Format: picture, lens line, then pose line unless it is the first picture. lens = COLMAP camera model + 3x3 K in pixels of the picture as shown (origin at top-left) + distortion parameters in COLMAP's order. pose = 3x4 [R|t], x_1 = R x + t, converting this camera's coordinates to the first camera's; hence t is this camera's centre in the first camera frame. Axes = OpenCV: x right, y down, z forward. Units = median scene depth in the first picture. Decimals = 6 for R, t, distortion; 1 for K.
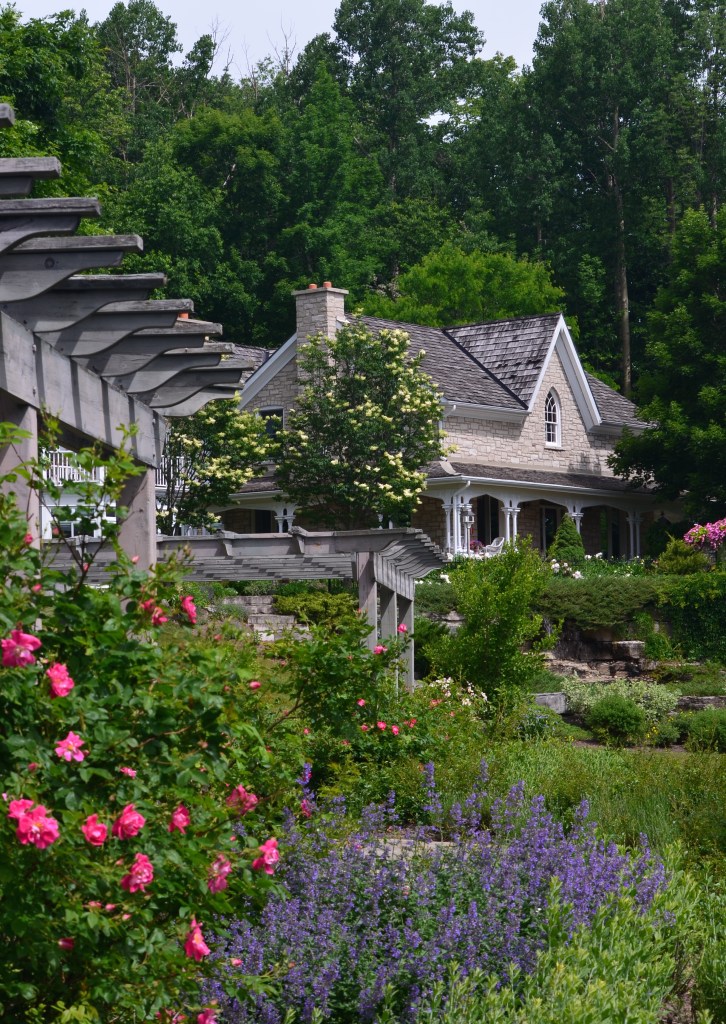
lens RADIAL K [[2777.0, 0, 363.0], [0, 2777.0, 512.0], [0, 0, 1]] dist [-0.183489, -1.027325]
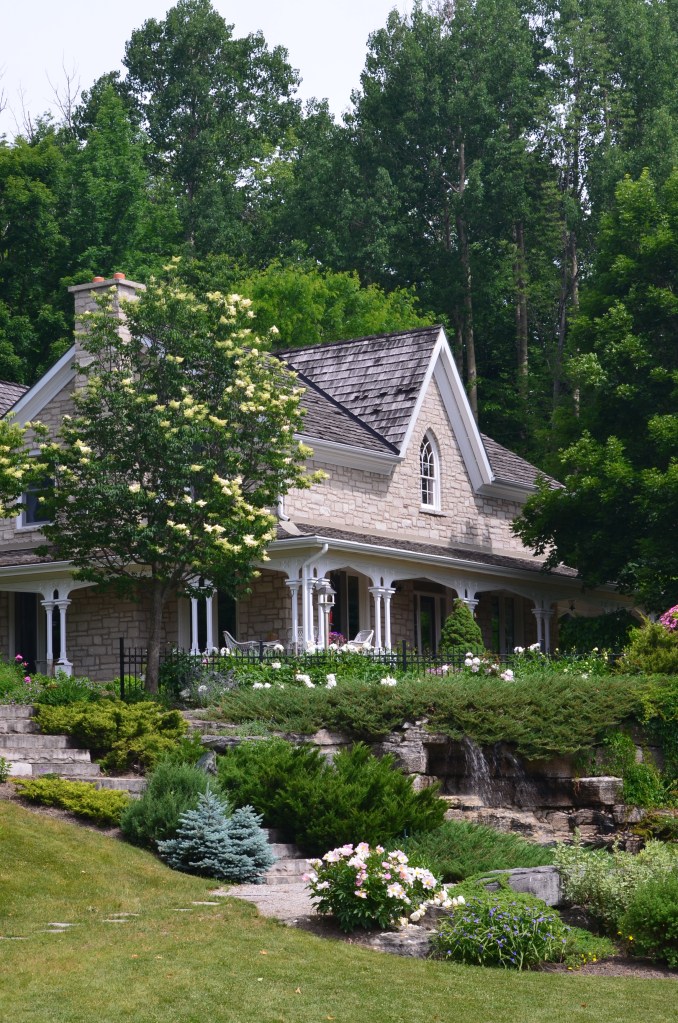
lens RADIAL K [[2336.3, 0, 339.0], [0, 2336.3, 511.5], [0, 0, 1]] dist [-0.198116, 0.066245]
pose [[0.996059, 0.008827, 0.088249, -0.009000], [-0.002454, 0.997396, -0.072074, 0.021138], [-0.088656, 0.071573, 0.993488, 0.409075]]
